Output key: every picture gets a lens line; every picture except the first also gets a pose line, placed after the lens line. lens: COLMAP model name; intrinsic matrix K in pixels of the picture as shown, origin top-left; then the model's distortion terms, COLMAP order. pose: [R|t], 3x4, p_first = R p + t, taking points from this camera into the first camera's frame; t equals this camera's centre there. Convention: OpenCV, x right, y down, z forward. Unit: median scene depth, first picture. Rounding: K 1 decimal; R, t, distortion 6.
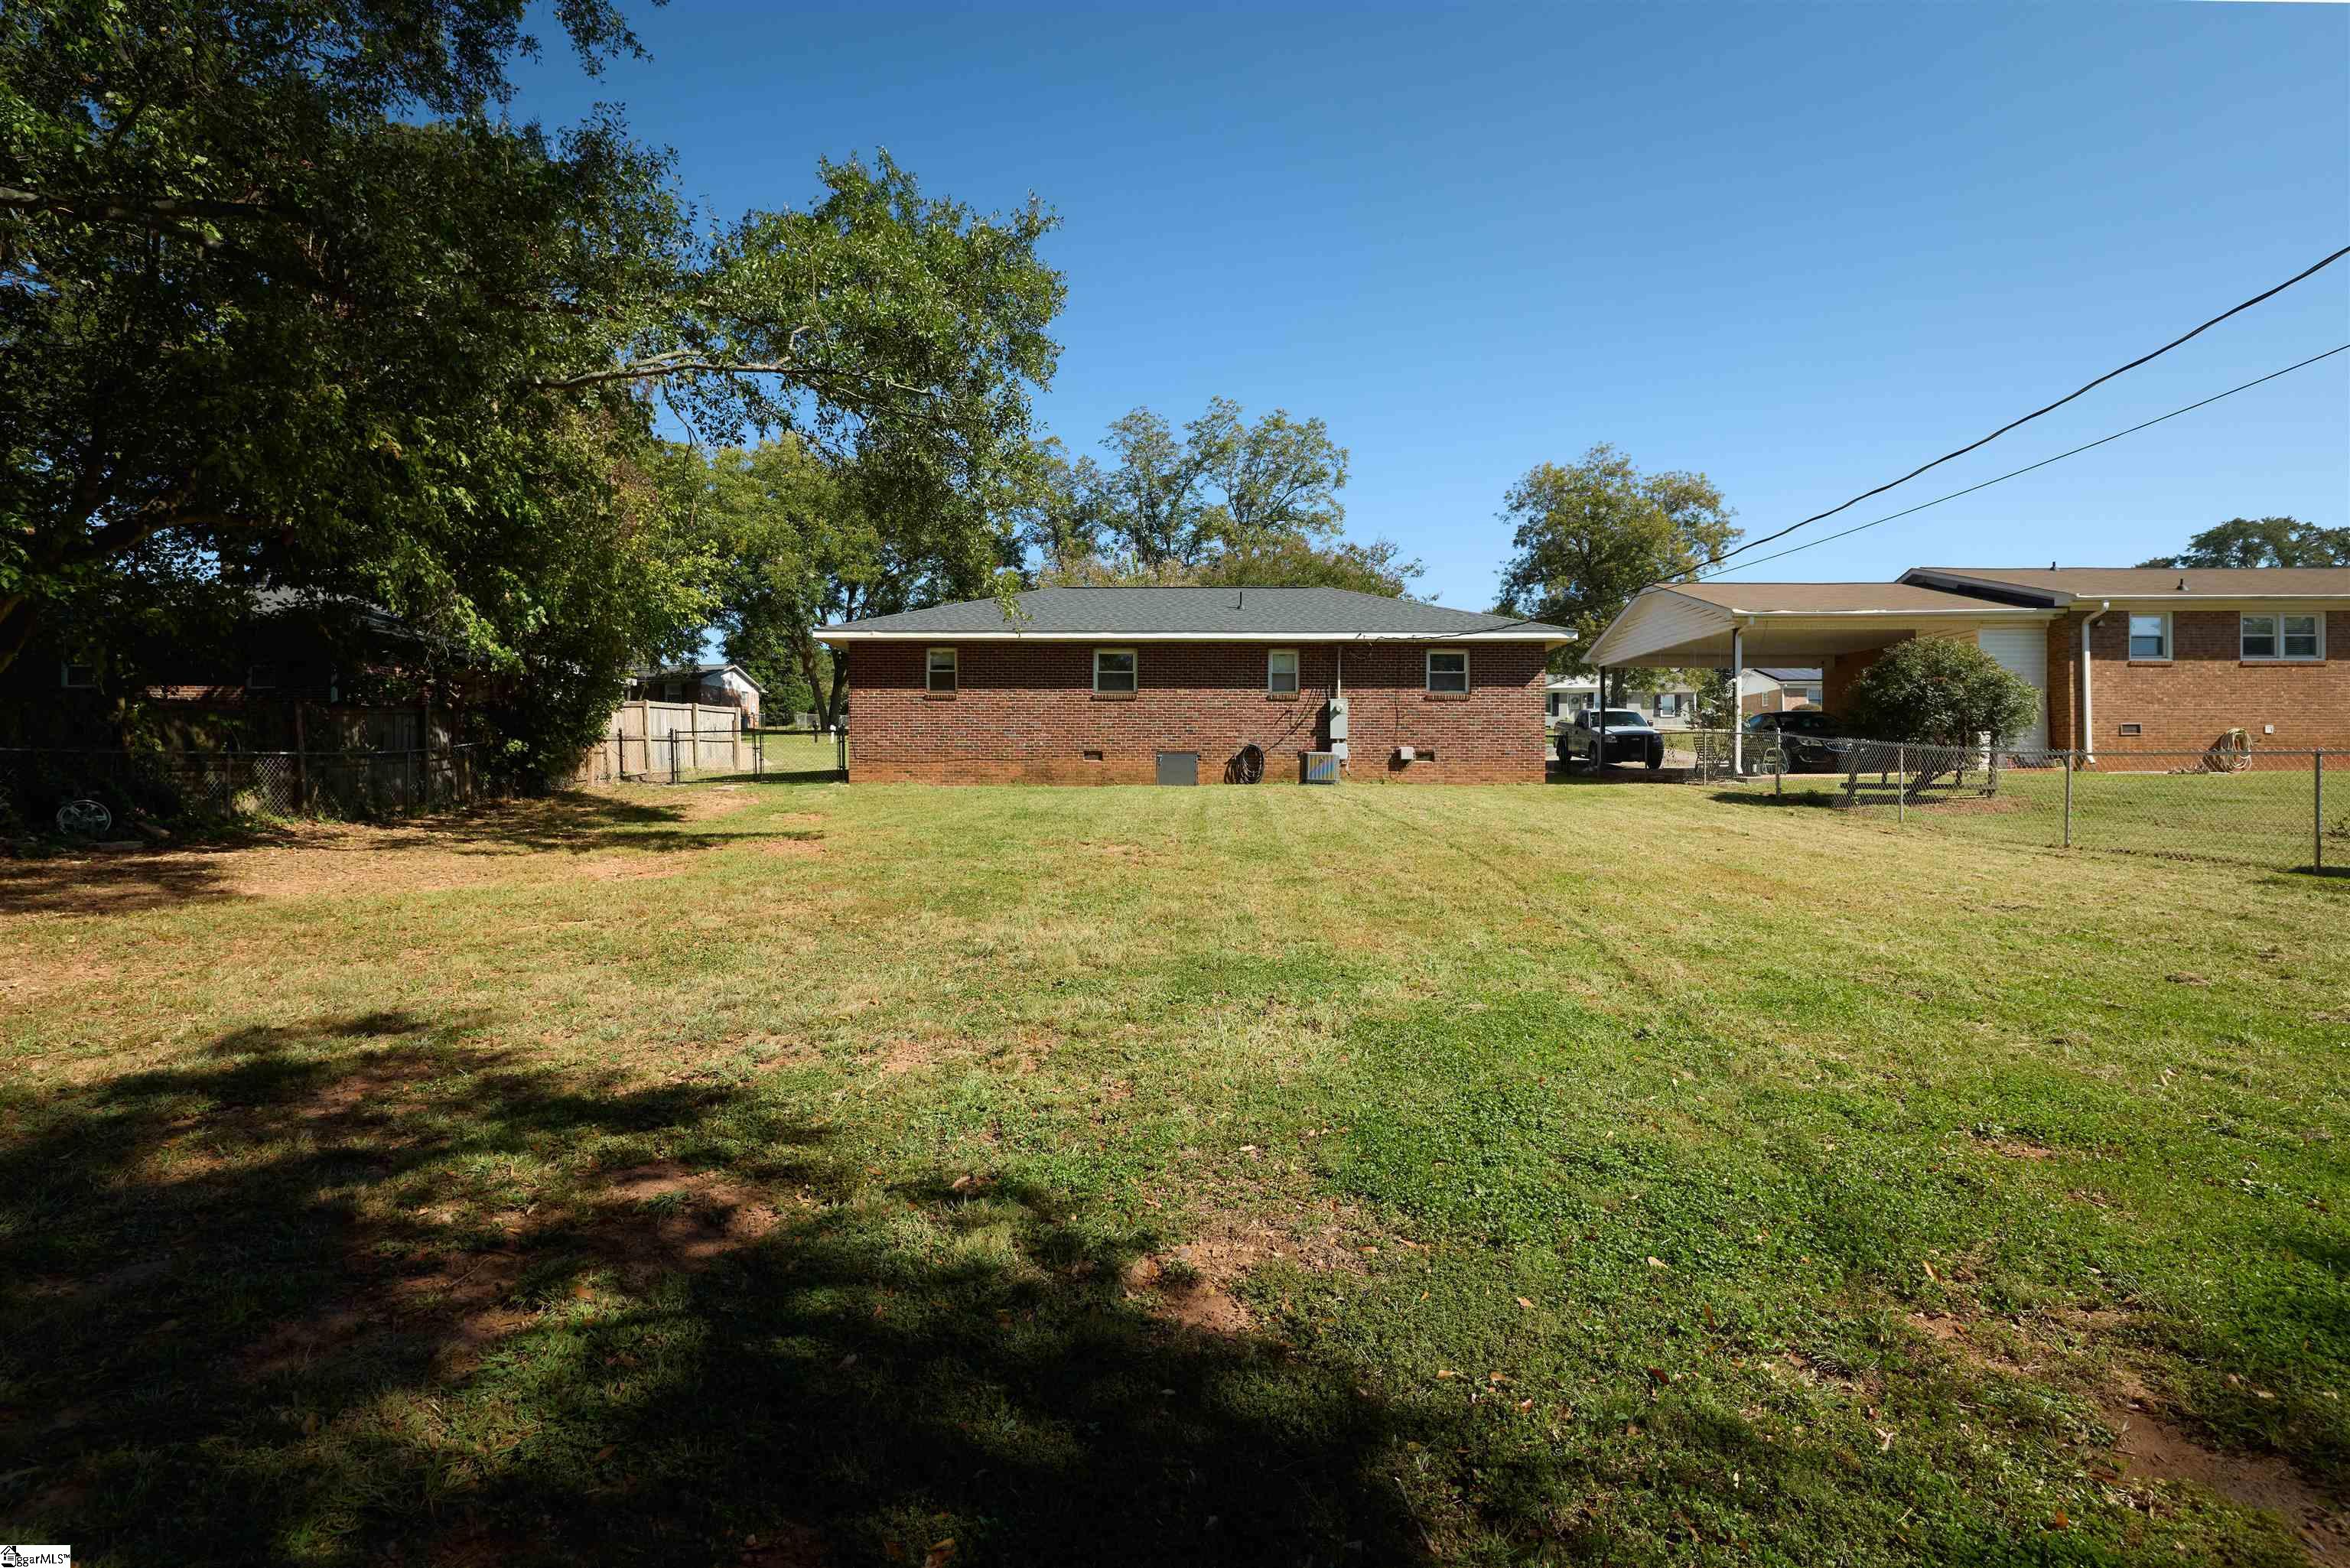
lens RADIAL K [[1053.1, 0, 1174.9], [0, 1053.1, 794.2], [0, 0, 1]] dist [0.001256, 0.000318]
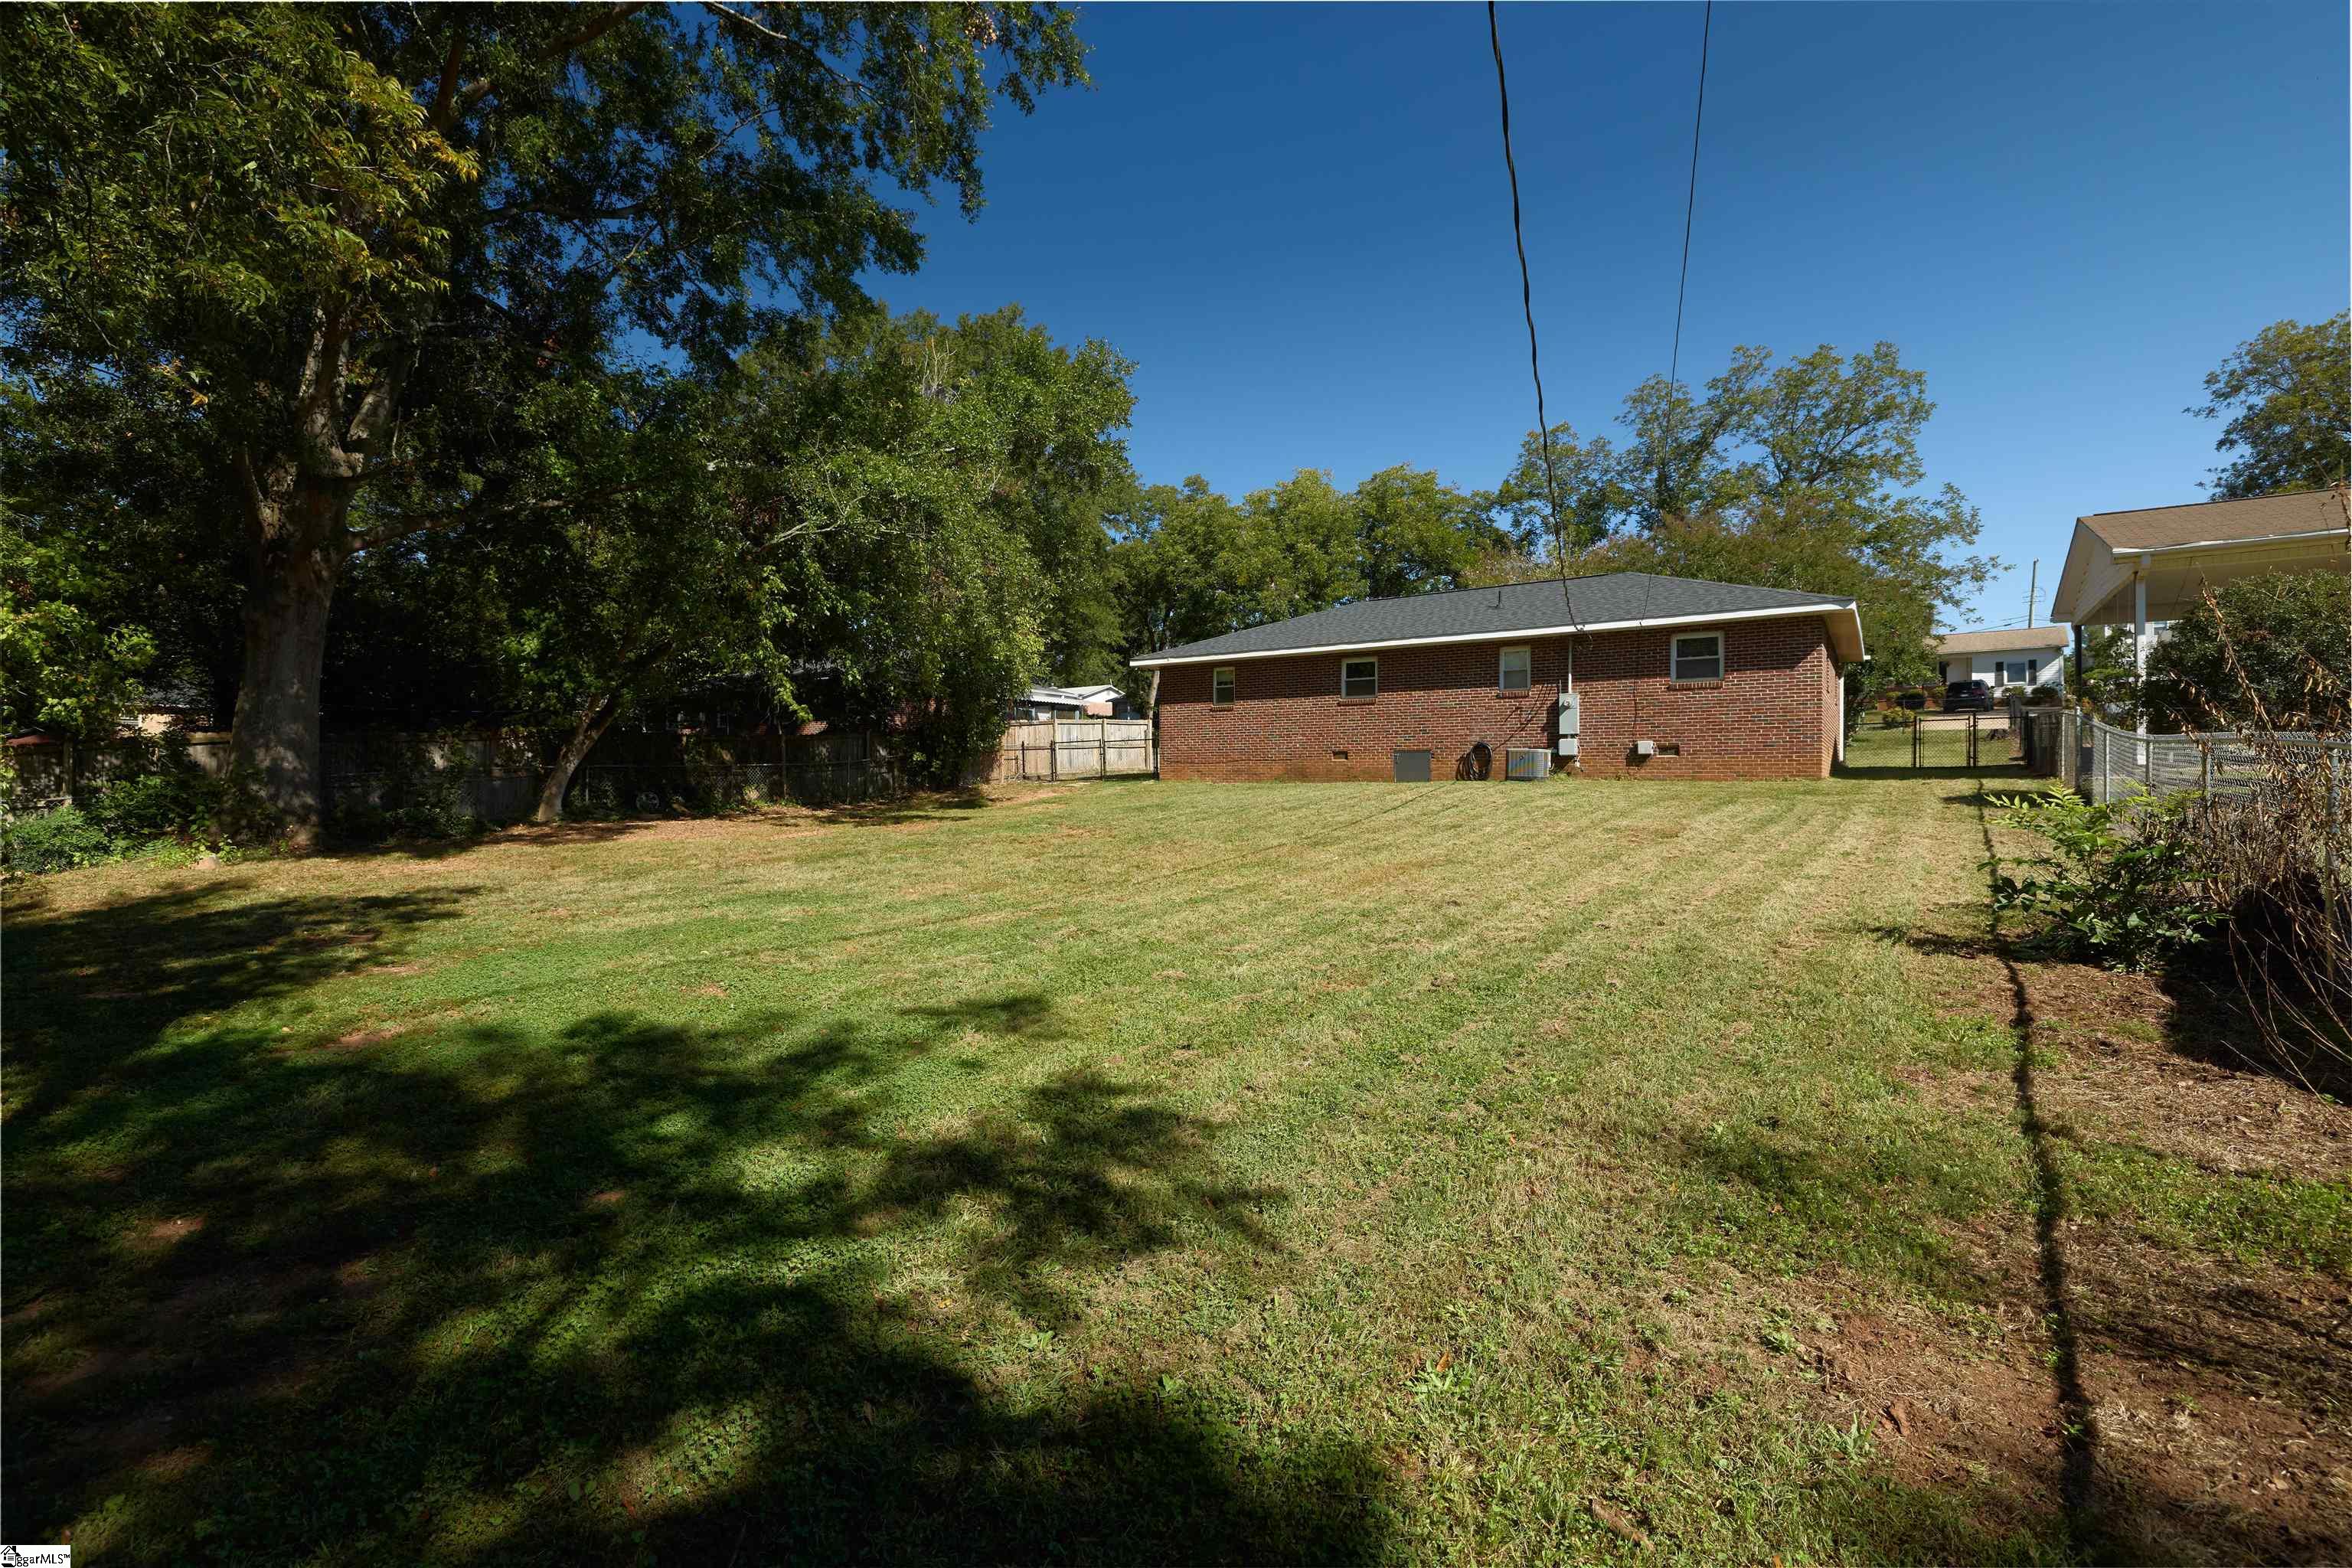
lens RADIAL K [[1032.4, 0, 1176.0], [0, 1032.4, 784.0], [0, 0, 1]] dist [0.000248, 0.000274]
pose [[0.818743, 0.000092, -0.574160, 0.405124], [-0.001267, 0.999998, -0.001646, -0.004327], [0.574159, 0.002075, 0.818741, 0.008261]]
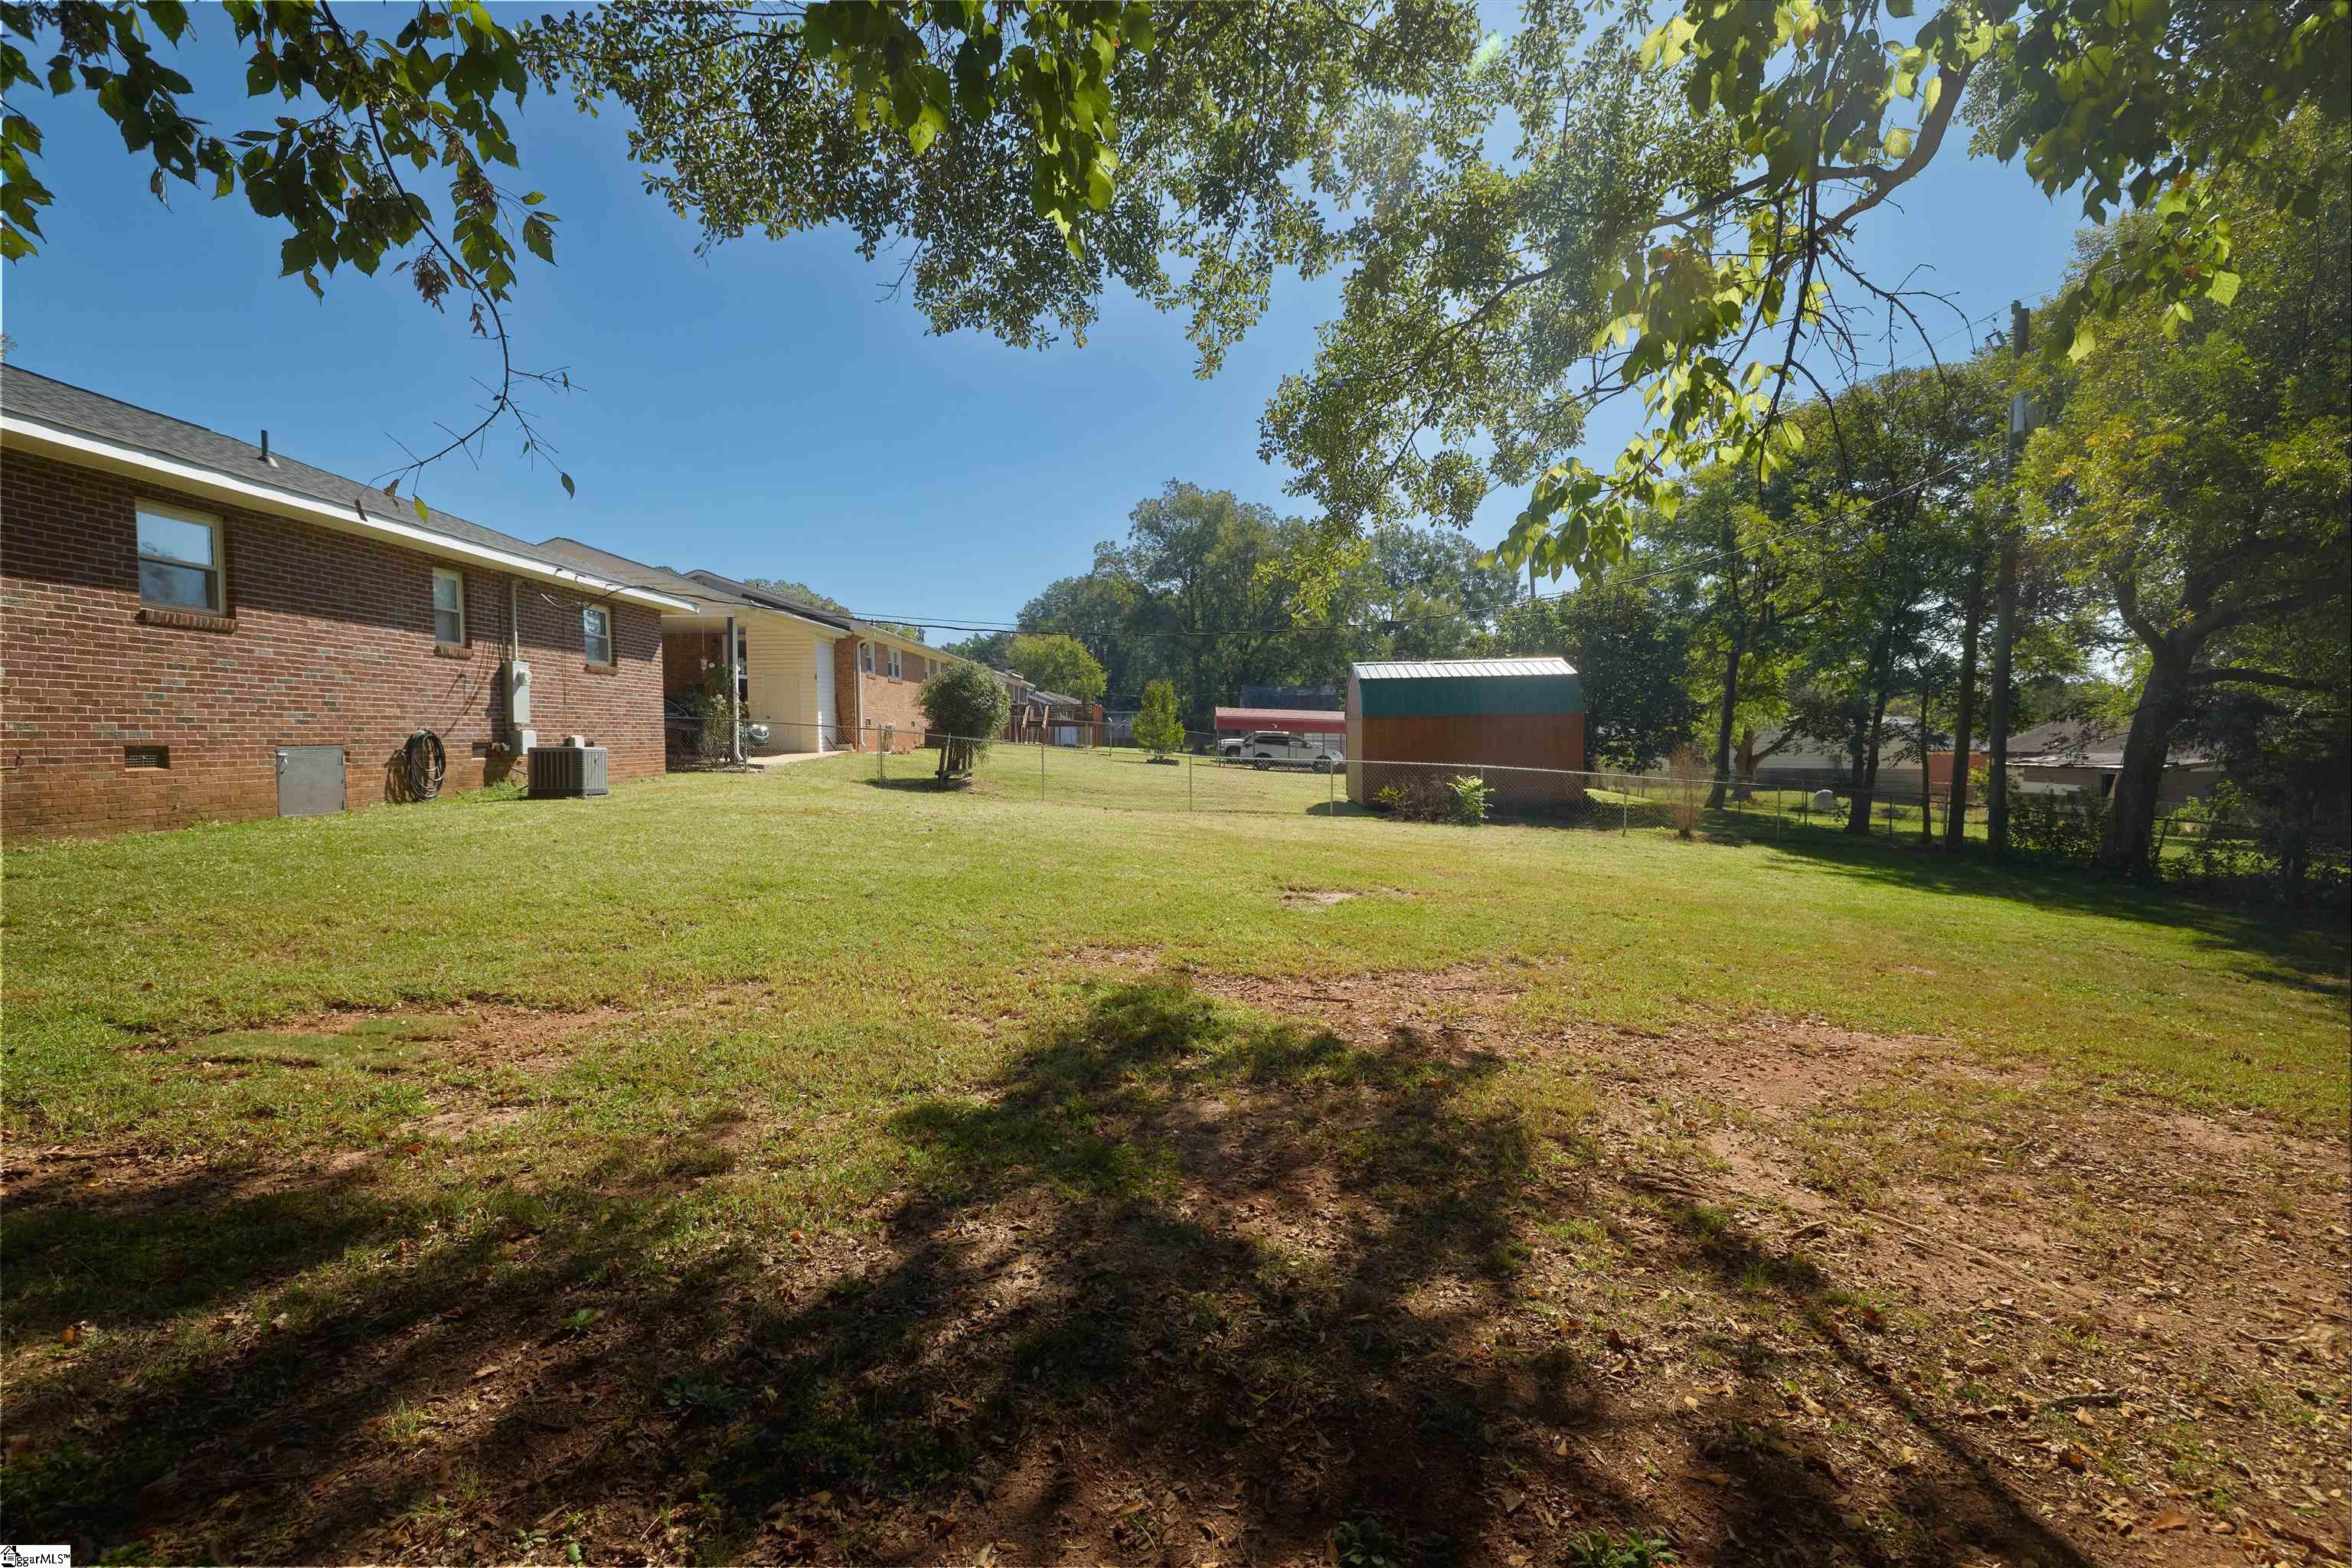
lens RADIAL K [[1032.4, 0, 1176.0], [0, 1032.4, 784.0], [0, 0, 1]] dist [0.000248, 0.000274]
pose [[-0.009380, -0.048590, 0.998775, -0.483245], [0.002888, 0.998813, 0.048619, -0.044646], [-0.999952, 0.003340, -0.009228, 0.600230]]
